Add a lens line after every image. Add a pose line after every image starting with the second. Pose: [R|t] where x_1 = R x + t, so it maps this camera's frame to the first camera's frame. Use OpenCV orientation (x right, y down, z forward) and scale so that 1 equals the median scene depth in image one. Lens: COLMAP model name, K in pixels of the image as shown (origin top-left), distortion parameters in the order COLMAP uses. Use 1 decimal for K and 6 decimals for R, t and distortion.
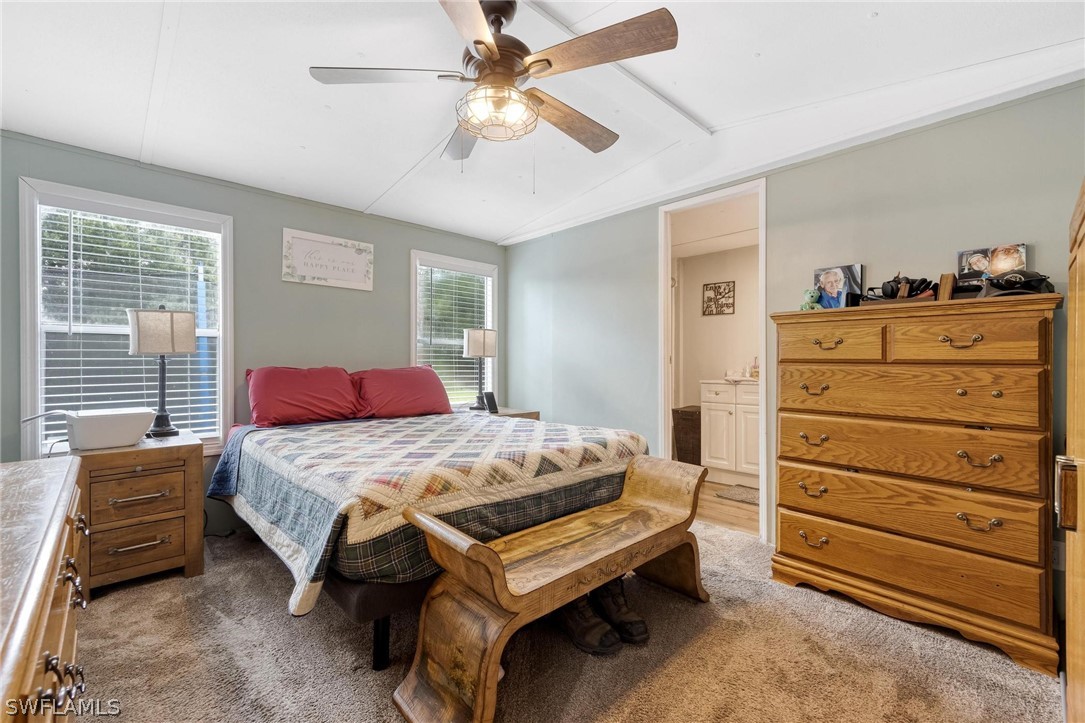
lens RADIAL K [[462.5, 0, 549.9], [0, 462.5, 358.7], [0, 0, 1]] dist [0.003581, 0.000044]
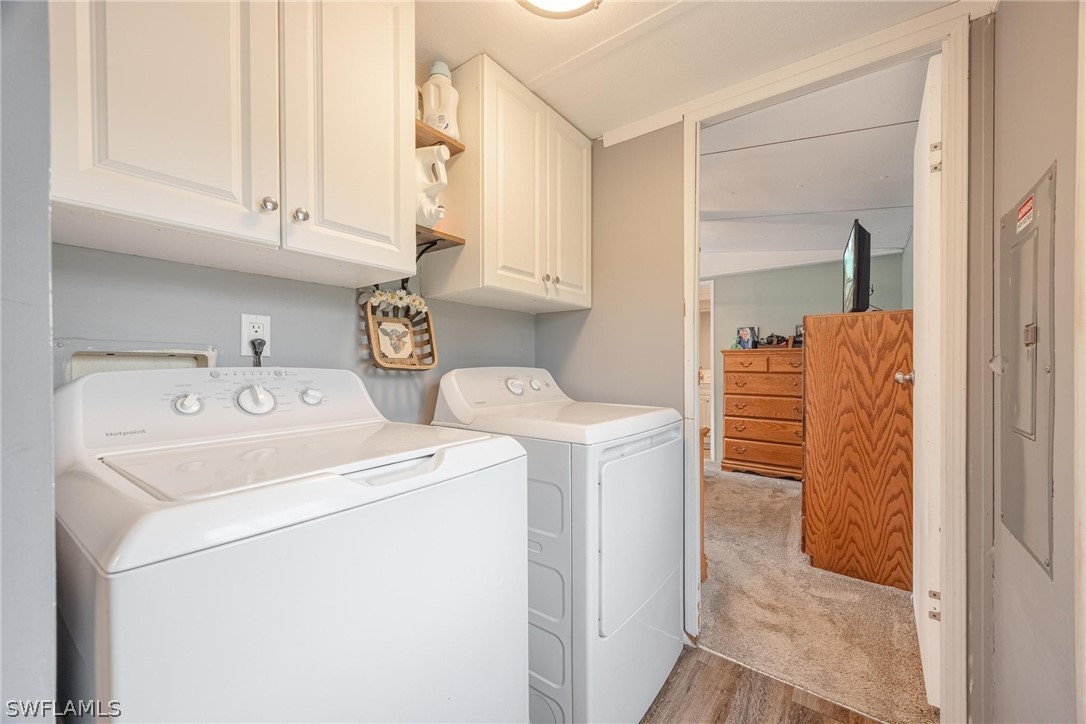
lens RADIAL K [[463.0, 0, 537.0], [0, 463.0, 364.2], [0, 0, 1]] dist [0.003581, 0.000044]
pose [[0.984761, 0.001151, 0.173908, -0.802653], [-0.001100, 0.999999, -0.000393, -0.029943], [-0.173909, 0.000195, 0.984762, -1.062499]]
